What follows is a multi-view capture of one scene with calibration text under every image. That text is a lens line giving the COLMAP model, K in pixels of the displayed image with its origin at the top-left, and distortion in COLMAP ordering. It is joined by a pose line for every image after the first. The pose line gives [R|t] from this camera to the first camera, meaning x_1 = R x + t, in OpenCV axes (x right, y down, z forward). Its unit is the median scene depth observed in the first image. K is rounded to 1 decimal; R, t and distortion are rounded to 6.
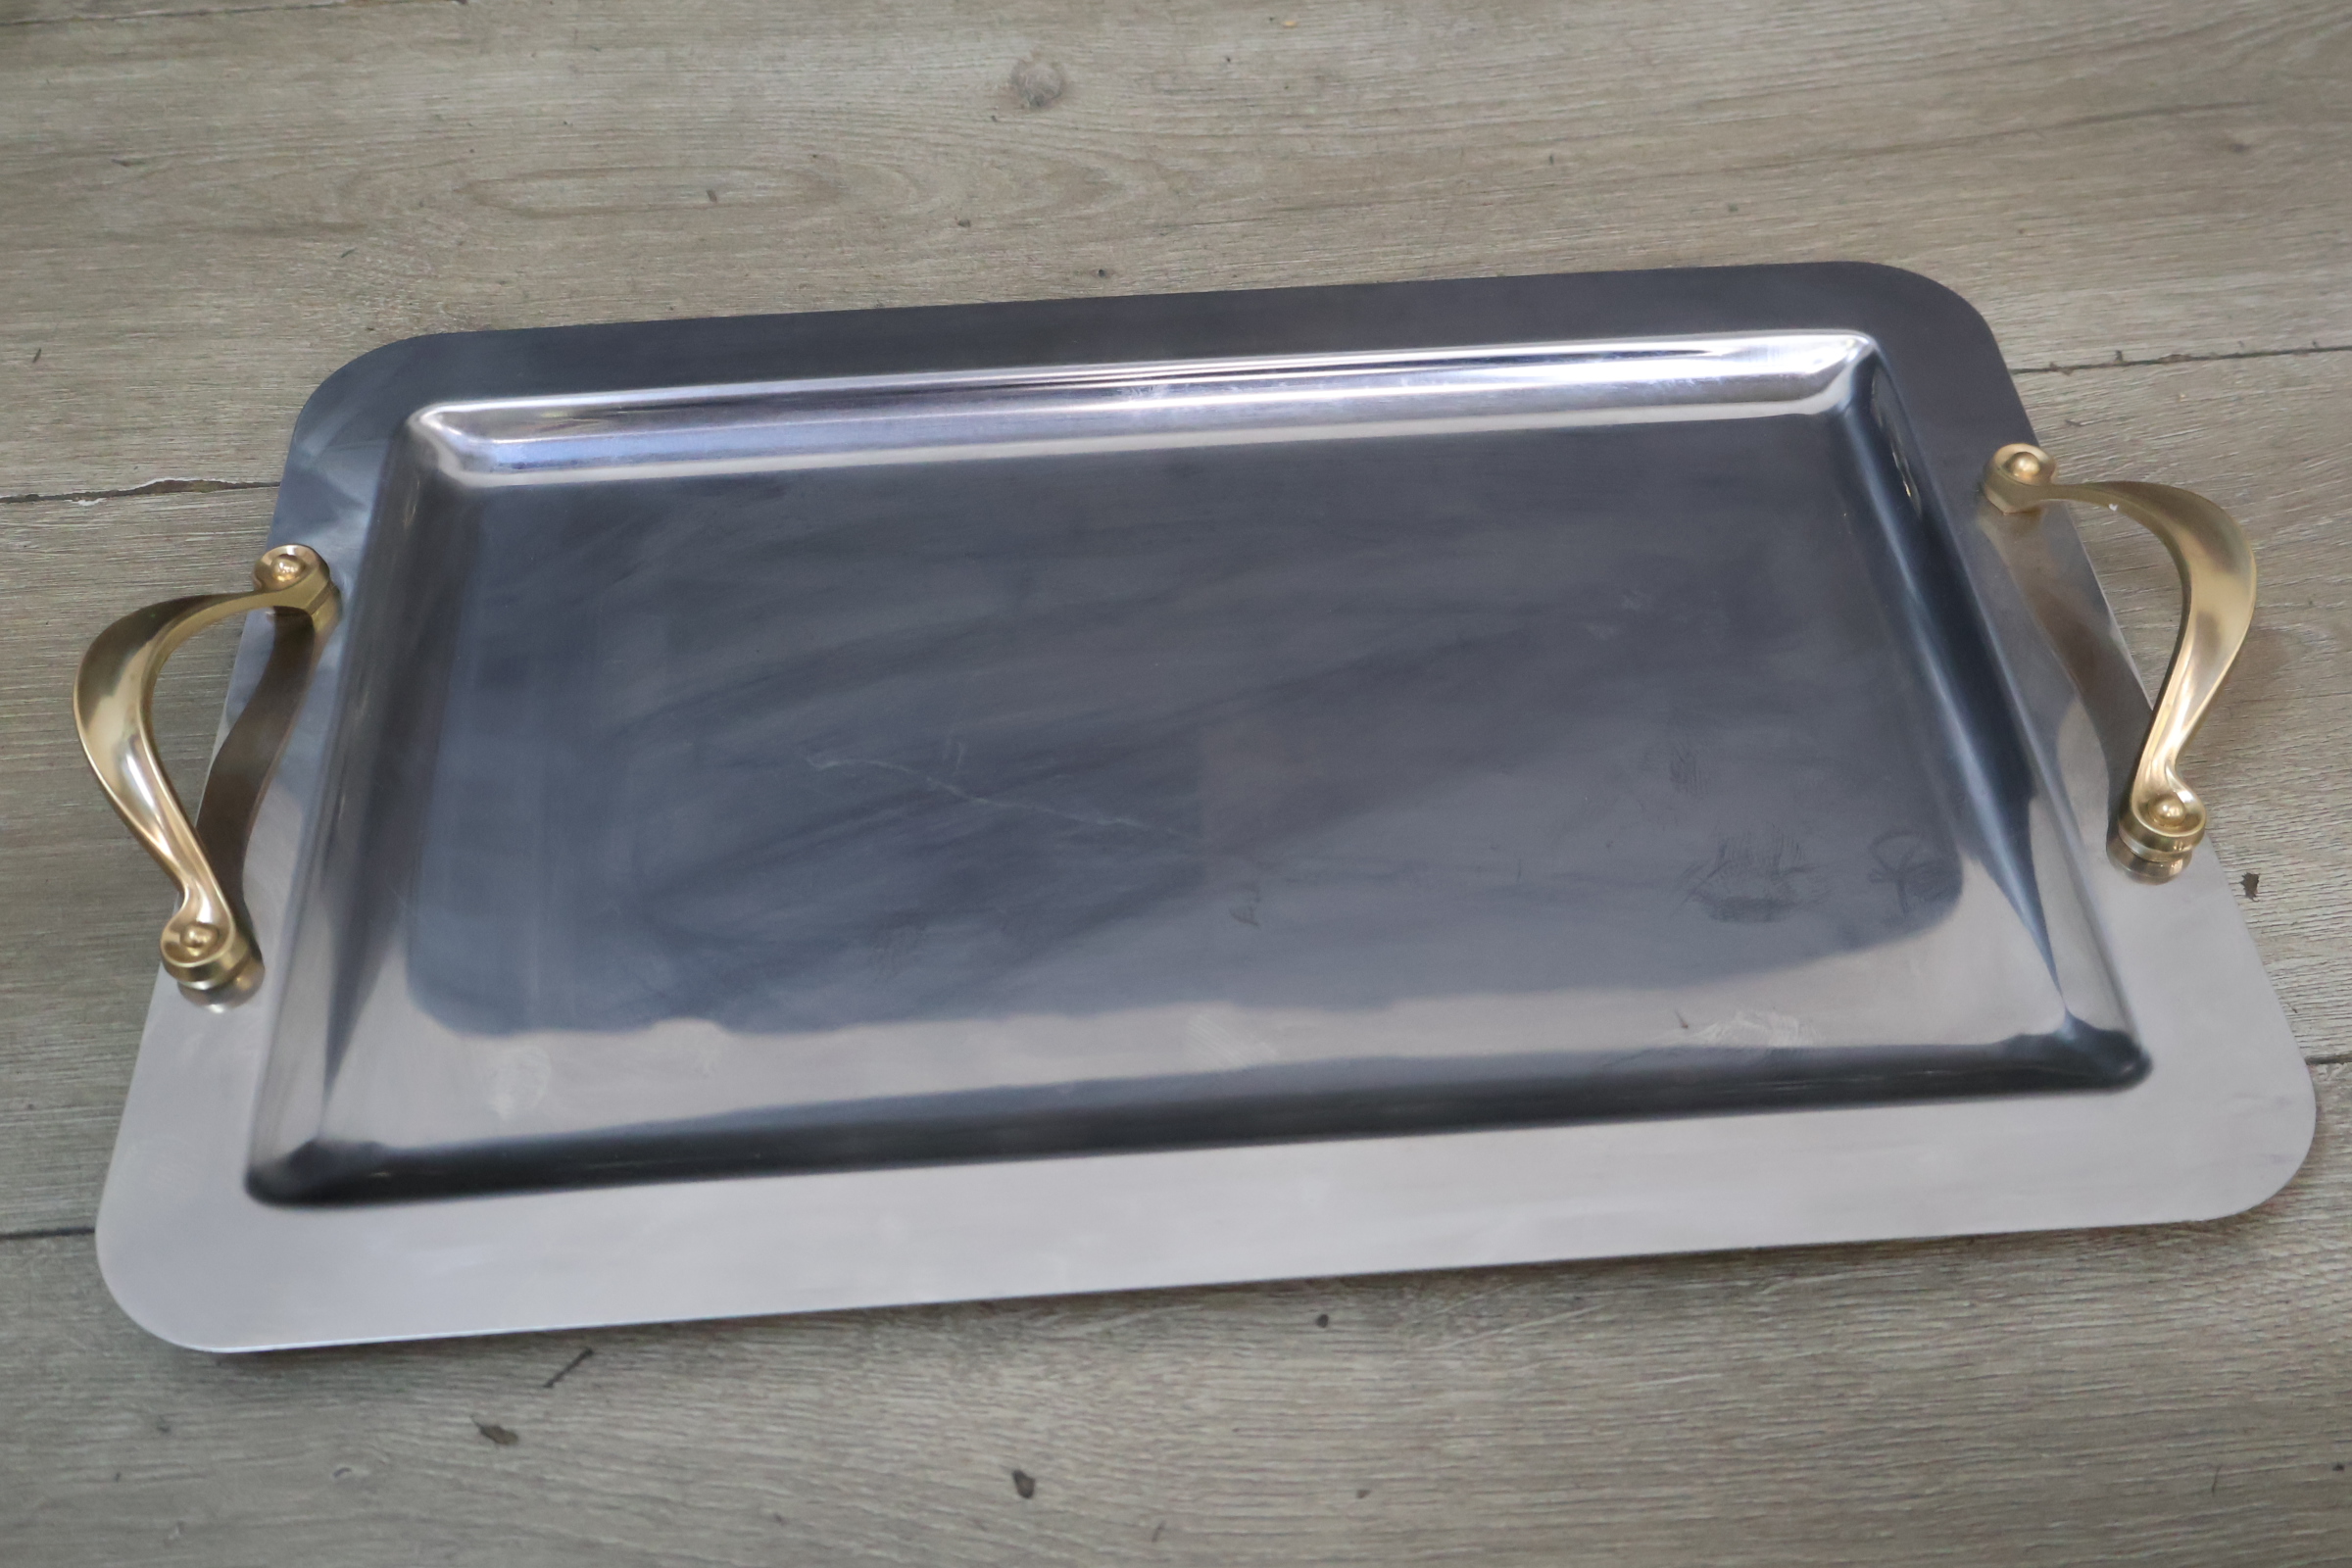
lens RADIAL K [[2365.8, 0, 1178.7], [0, 2365.8, 786.9], [0, 0, 1]] dist [-0.006025, -0.008890]
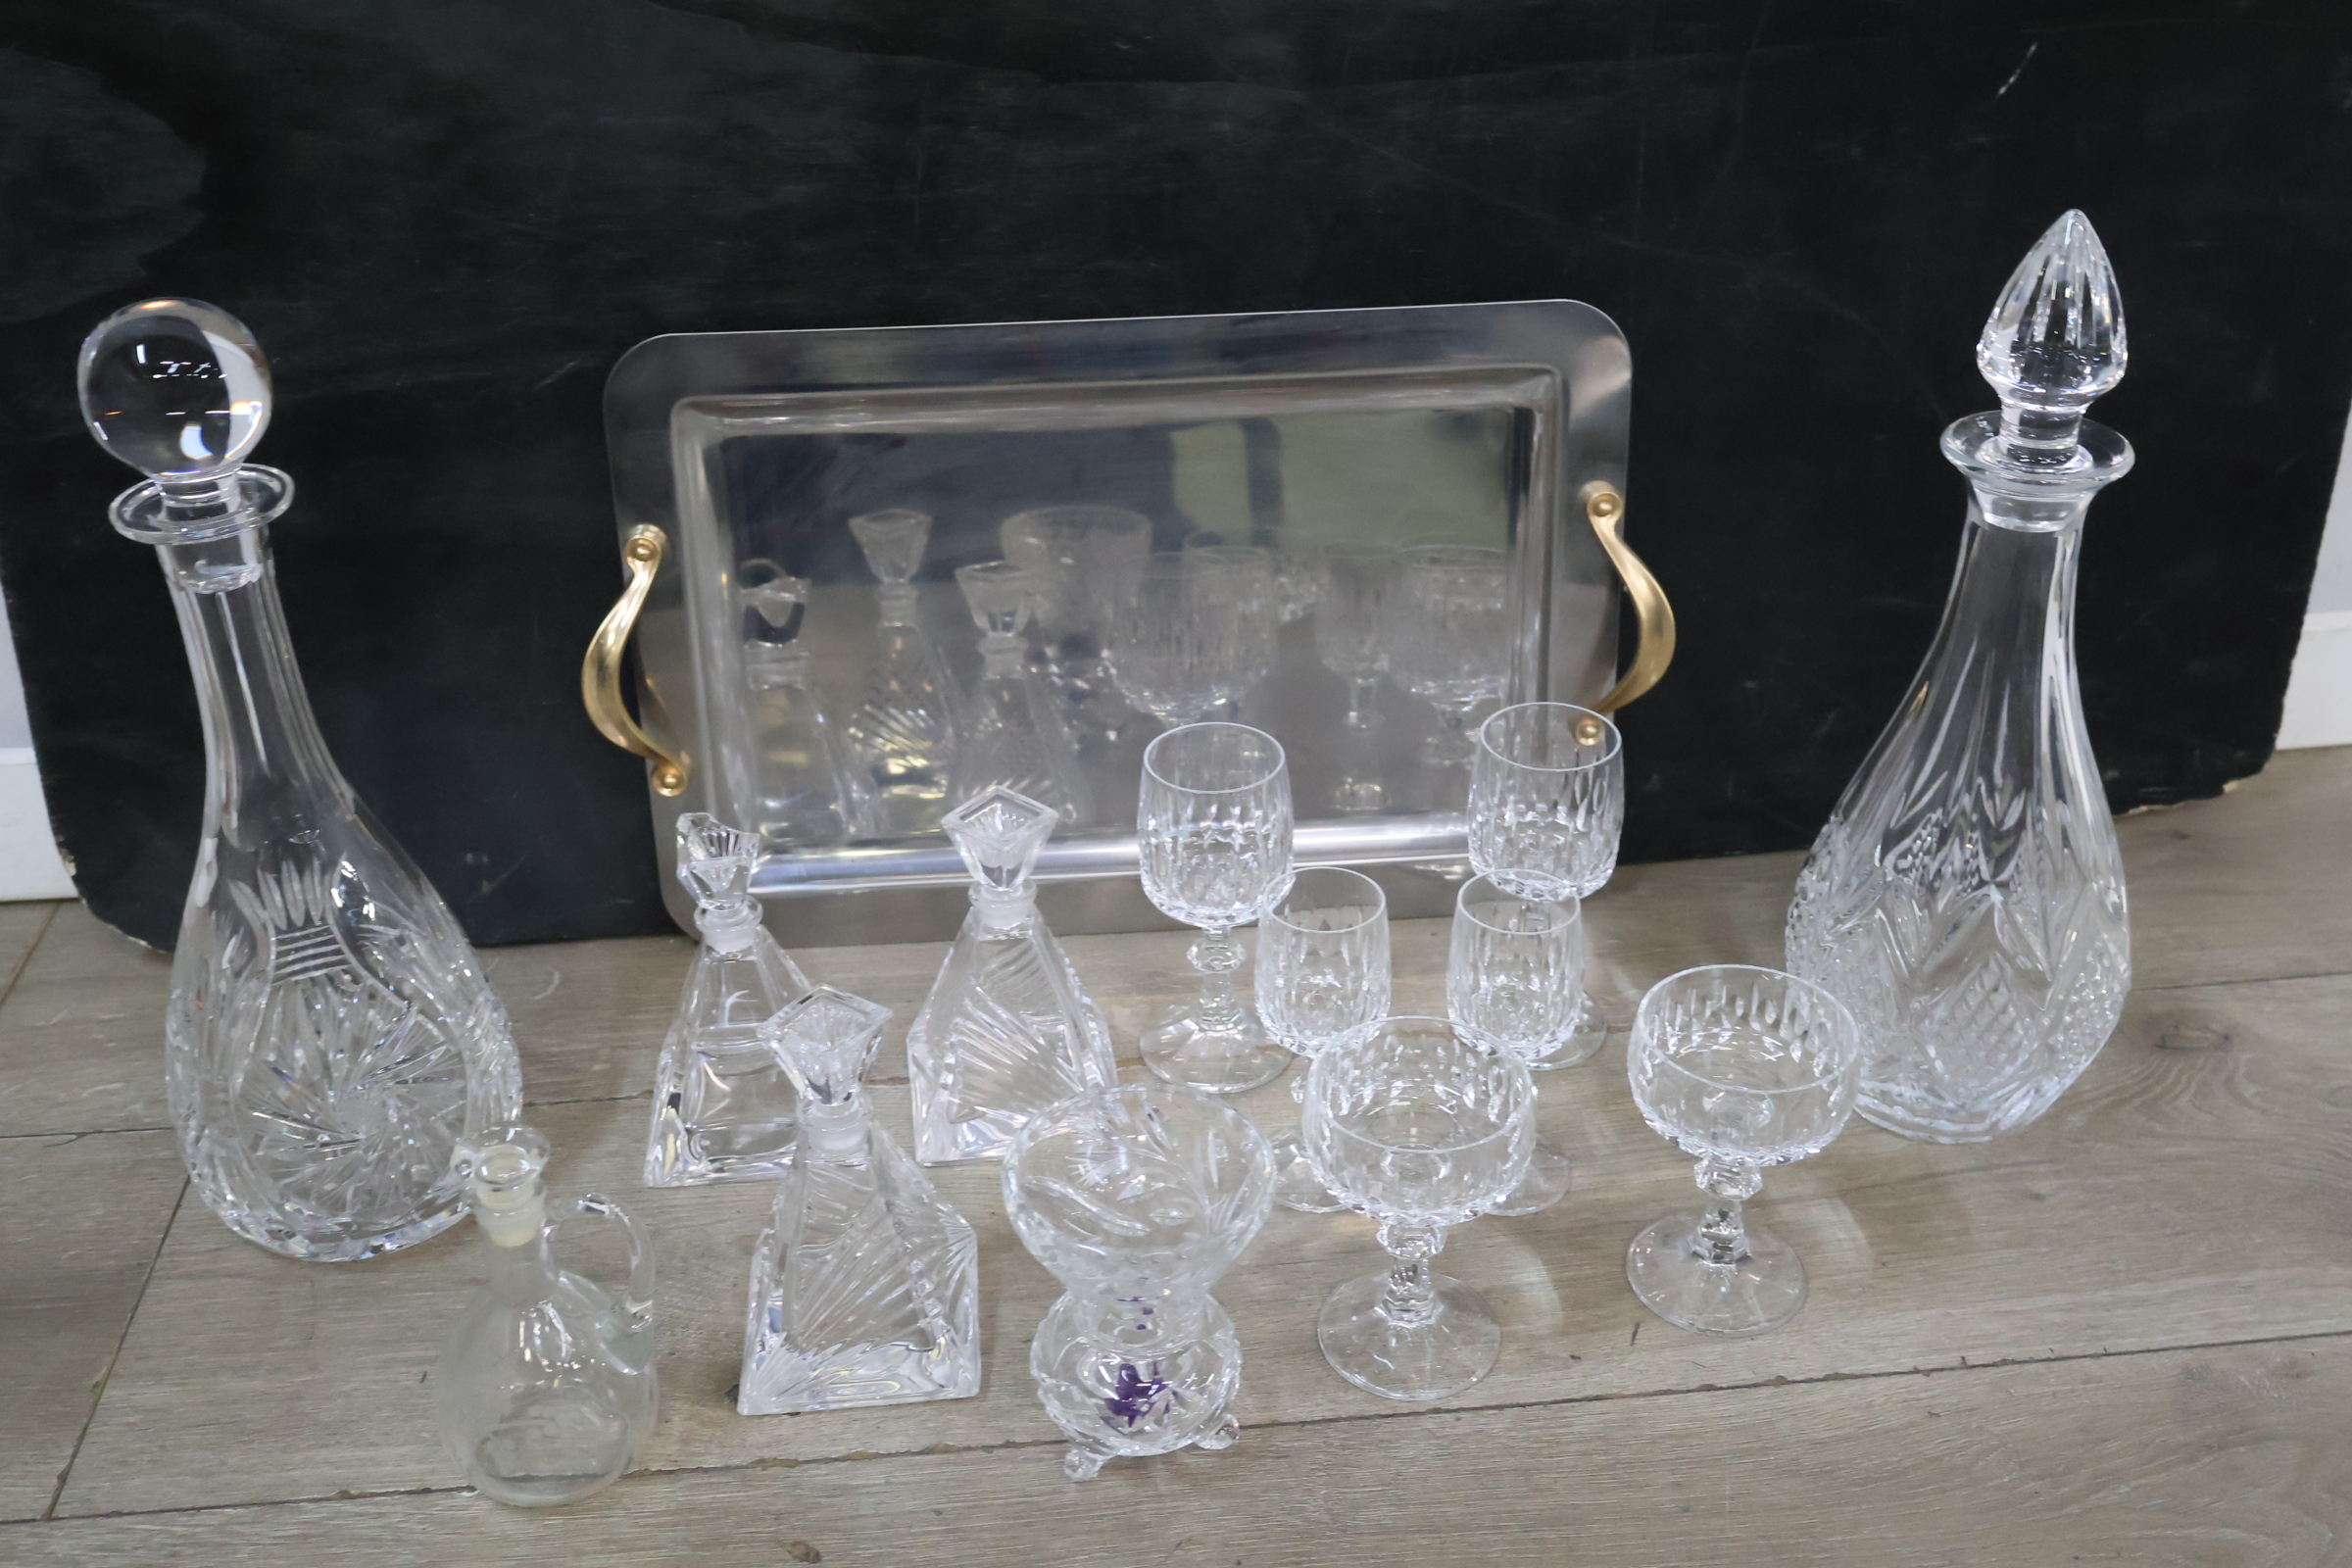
lens RADIAL K [[2359.4, 0, 1176.0], [0, 2359.4, 784.0], [0, 0, 1]] dist [-0.010504, 0.011721]
pose [[0.999872, -0.008941, 0.013299, -0.071972], [0.013162, 0.931578, -0.363303, -0.004440], [-0.009141, 0.363432, 0.931576, -0.386053]]
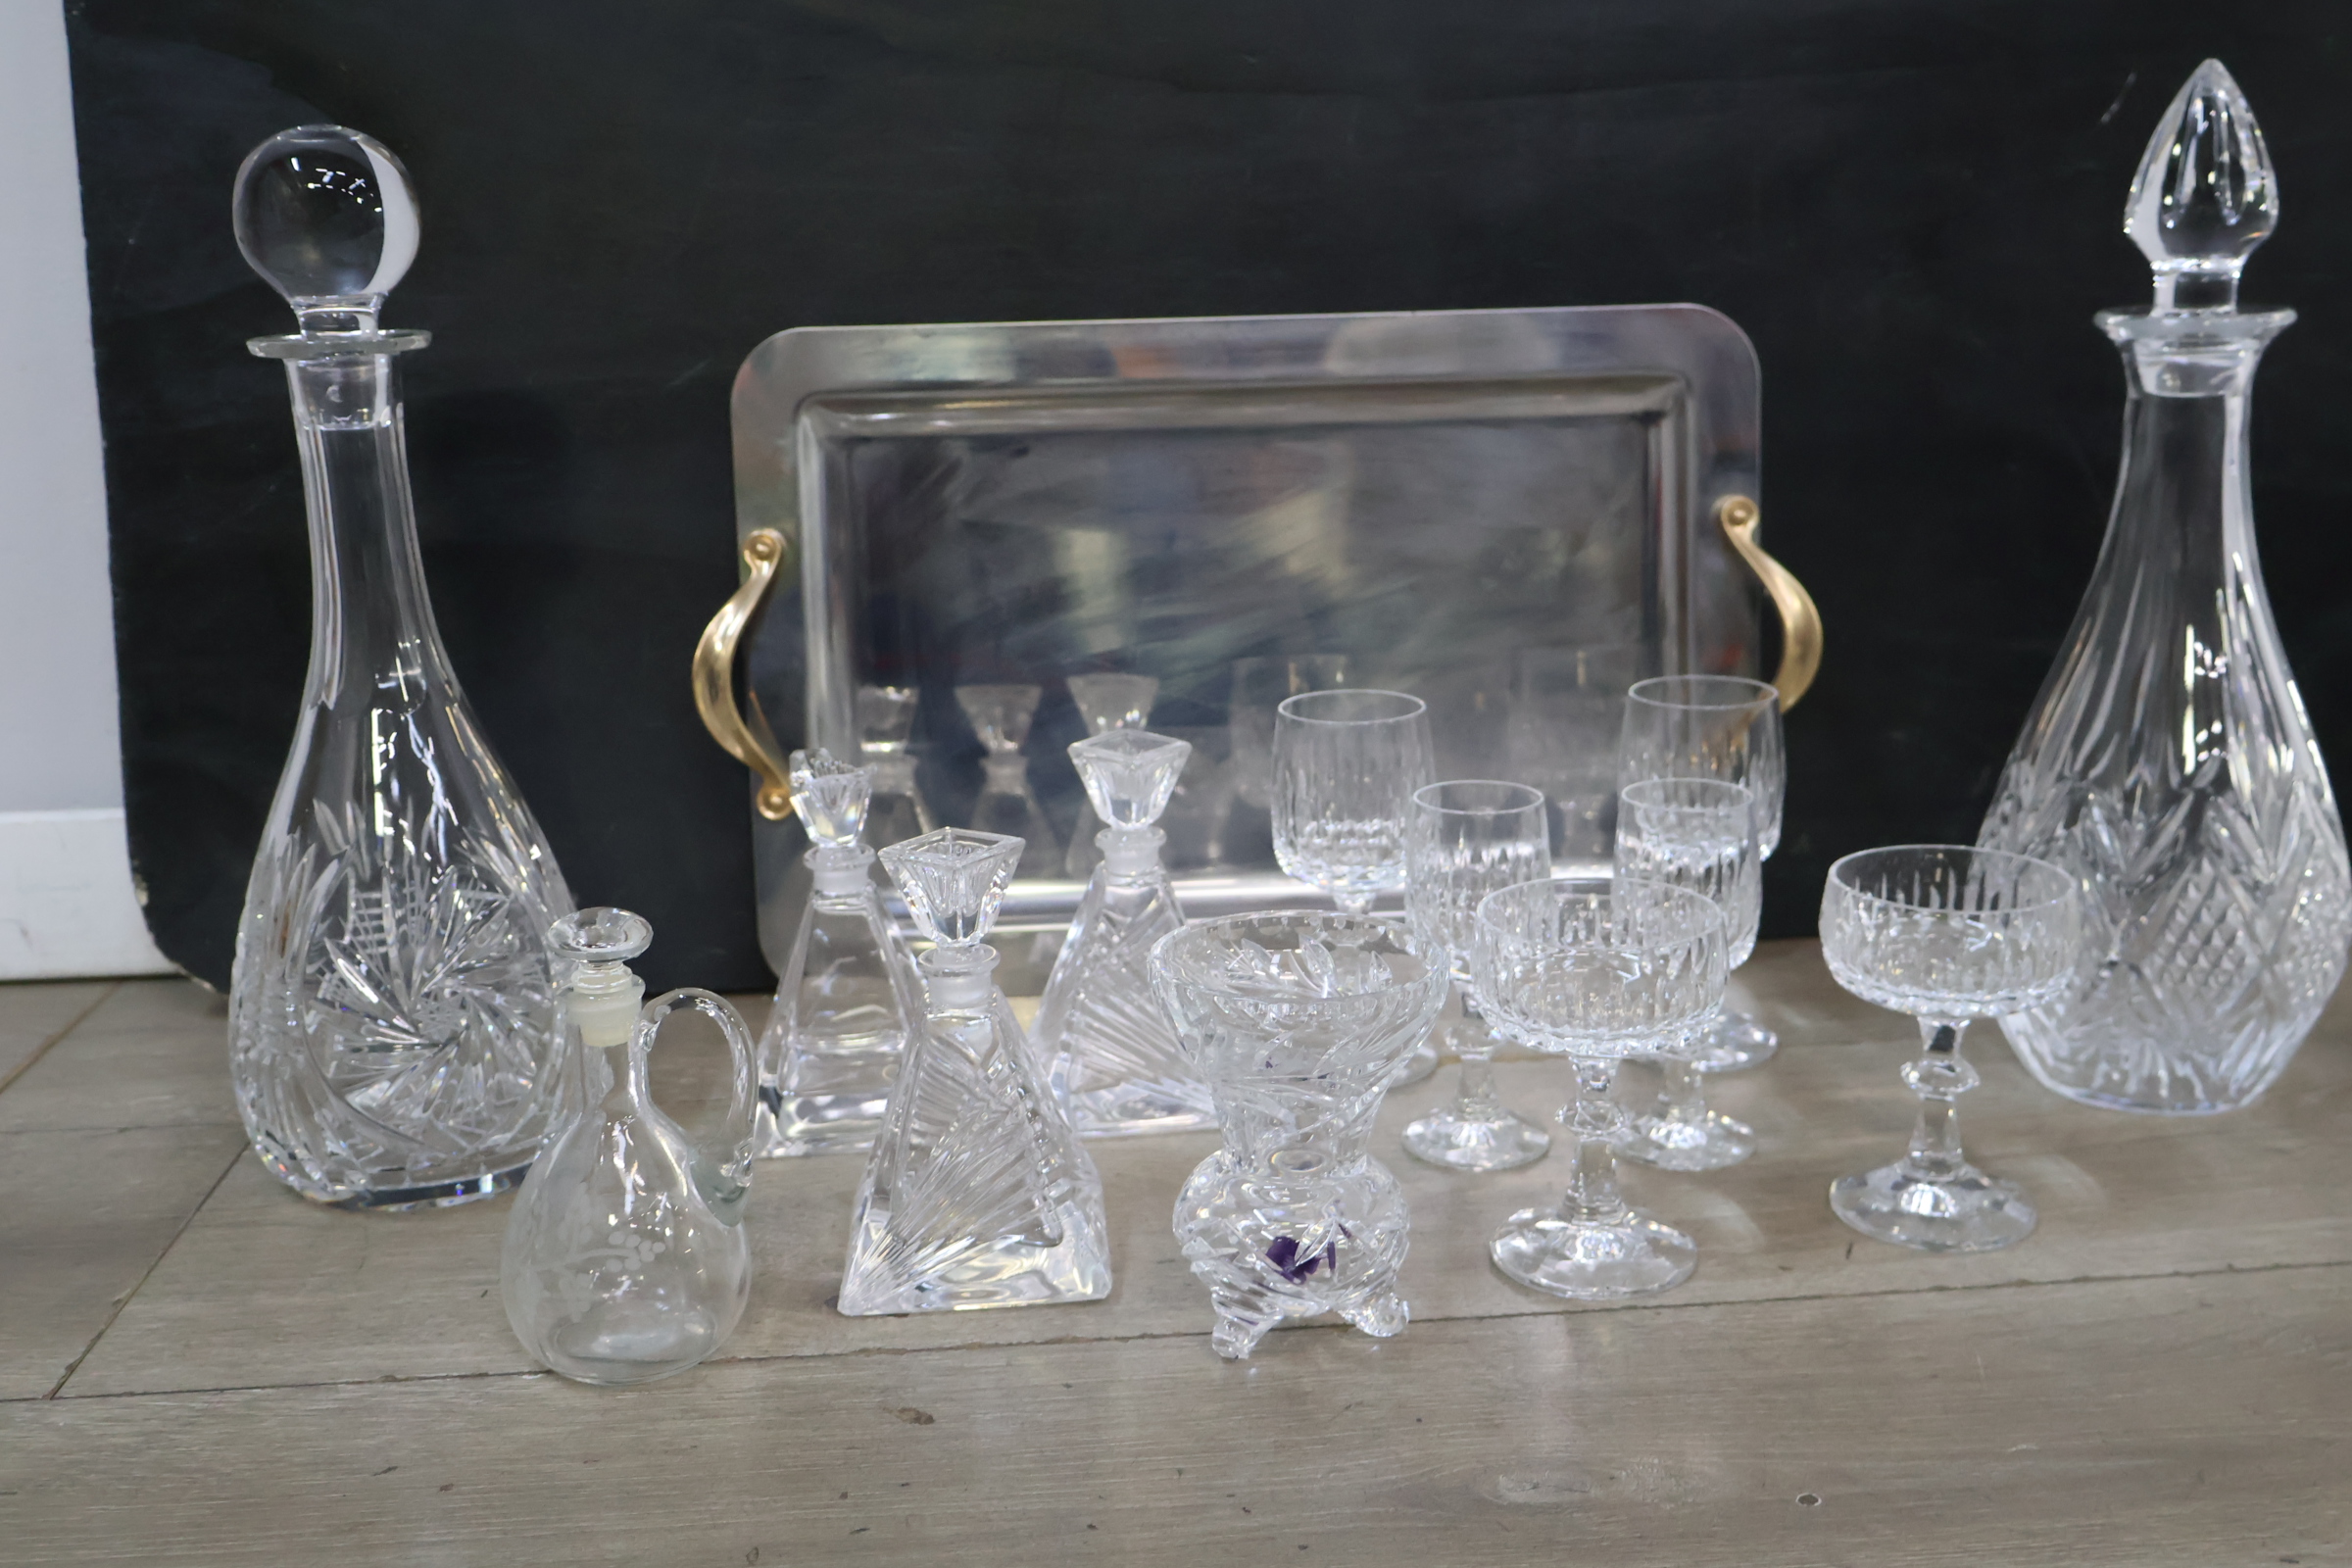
lens RADIAL K [[2369.5, 0, 1178.4], [0, 2369.5, 789.3], [0, 0, 1]] dist [-0.001218, 0.000026]
pose [[0.999949, -0.009300, -0.003967, -0.128608], [0.005011, 0.796652, -0.604417, 0.349601], [0.008782, 0.604367, 0.796658, -0.108799]]
